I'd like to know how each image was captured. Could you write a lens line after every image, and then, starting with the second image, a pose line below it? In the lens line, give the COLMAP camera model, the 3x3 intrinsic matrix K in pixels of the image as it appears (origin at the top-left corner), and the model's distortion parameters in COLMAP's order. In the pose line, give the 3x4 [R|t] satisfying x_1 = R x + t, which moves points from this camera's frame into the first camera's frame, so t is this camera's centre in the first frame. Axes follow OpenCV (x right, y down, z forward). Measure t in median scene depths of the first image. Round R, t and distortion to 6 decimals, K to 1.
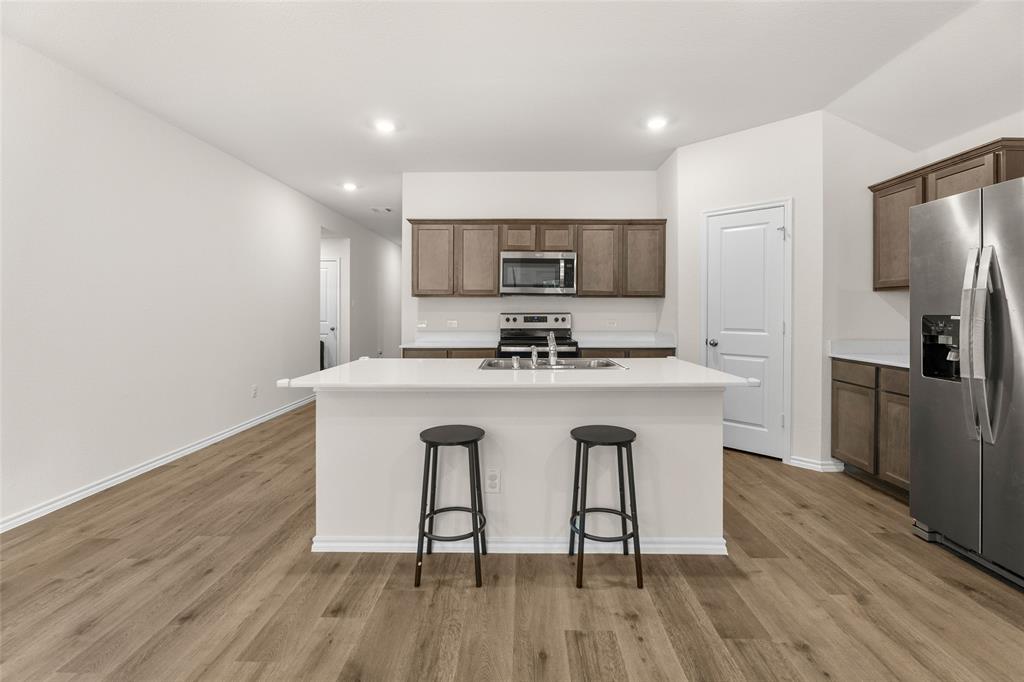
lens RADIAL K [[451.8, 0, 511.9], [0, 451.8, 309.1], [0, 0, 1]] dist [-0.007970, 0.000258]
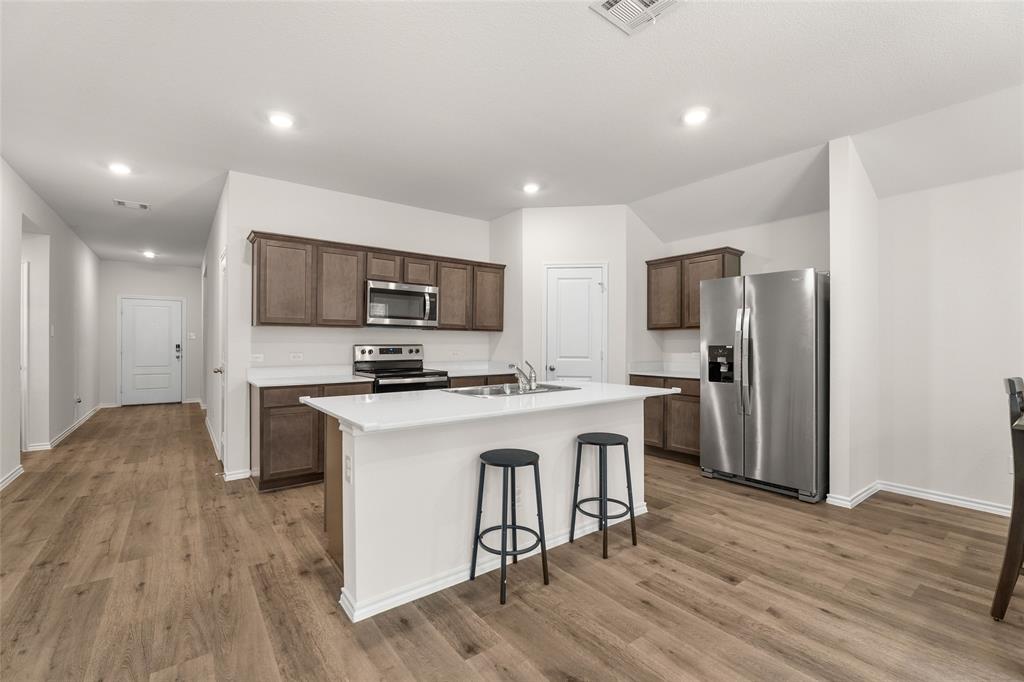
lens RADIAL K [[442.6, 0, 512.0], [0, 442.6, 341.0], [0, 0, 1]] dist [-0.008018, 0.000335]
pose [[0.785668, 0.004110, 0.618634, -0.385898], [-0.004274, 0.999990, -0.001216, 0.000795], [-0.618633, -0.001689, 0.785678, 0.081341]]
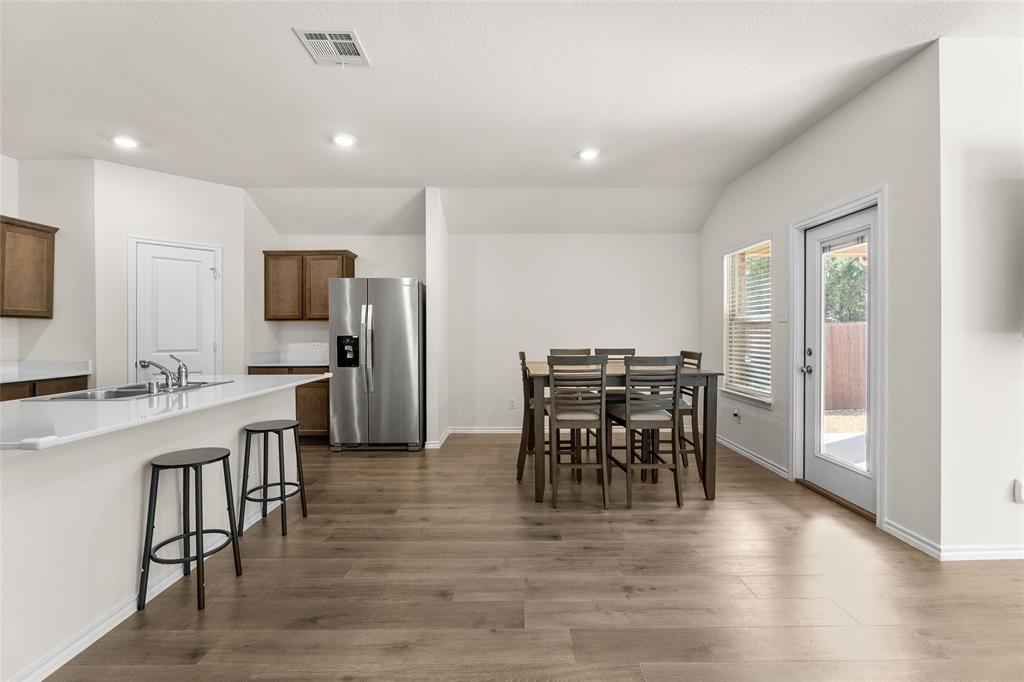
lens RADIAL K [[443.7, 0, 516.3], [0, 443.7, 335.6], [0, 0, 1]] dist [-0.006686, 0.000095]
pose [[-0.022302, -0.004930, 0.999739, -0.555919], [-0.000603, 0.999988, 0.004918, 0.001497], [-0.999751, -0.000493, -0.022305, 0.148995]]
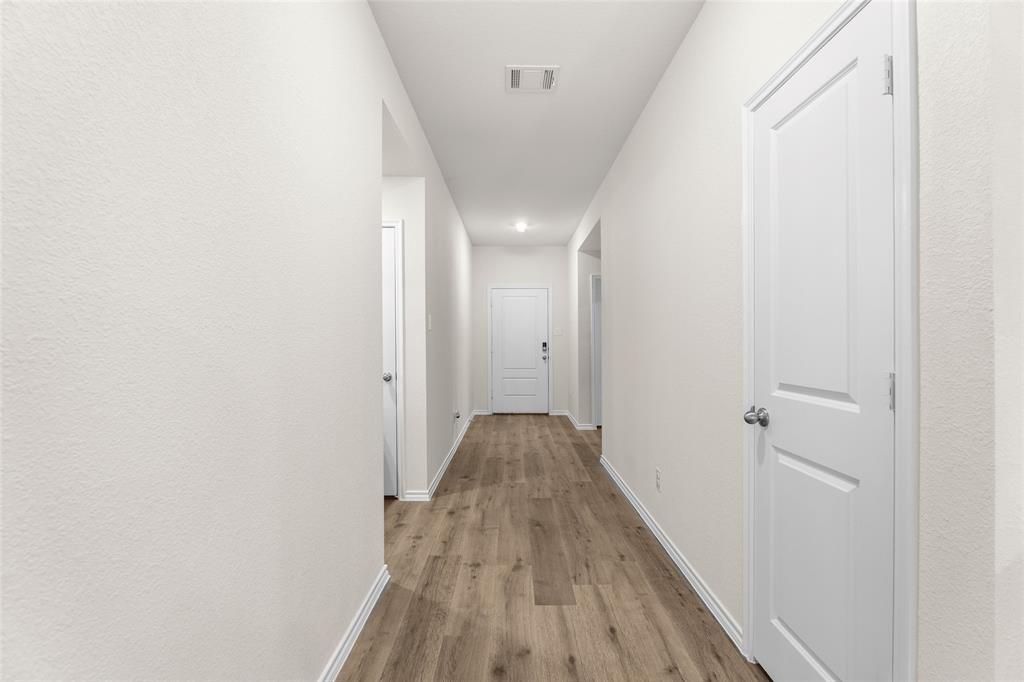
lens RADIAL K [[442.6, 0, 512.0], [0, 442.6, 341.0], [0, 0, 1]] dist [-0.008018, 0.000335]
pose [[0.999792, -0.004668, 0.019878, -0.494577], [0.004581, 0.999980, 0.004433, 0.007301], [-0.019899, -0.004341, 0.999793, 0.975021]]
